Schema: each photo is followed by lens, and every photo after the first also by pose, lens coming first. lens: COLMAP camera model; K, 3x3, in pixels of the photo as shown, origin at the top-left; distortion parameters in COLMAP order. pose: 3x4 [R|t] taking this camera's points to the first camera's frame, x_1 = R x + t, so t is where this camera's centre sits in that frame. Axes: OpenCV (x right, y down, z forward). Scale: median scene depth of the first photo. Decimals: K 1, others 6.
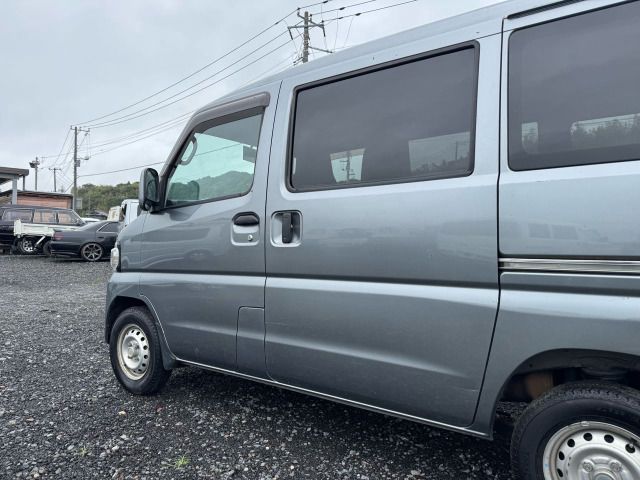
lens RADIAL K [[477.6, 0, 320.0], [0, 477.6, 240.0], [0, 0, 1]] dist [0.013548, -0.002787]
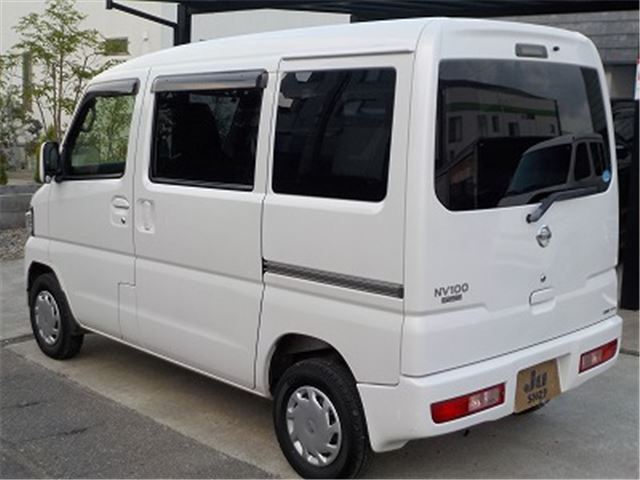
lens RADIAL K [[870.3, 0, 320.0], [0, 870.3, 240.0], [0, 0, 1]] dist [-0.106361, -0.004906]
pose [[0.983483, 0.018280, -0.180074, 0.670807], [0.008788, 0.988892, 0.148377, -0.257643], [0.180786, -0.147509, 0.972398, -0.867190]]
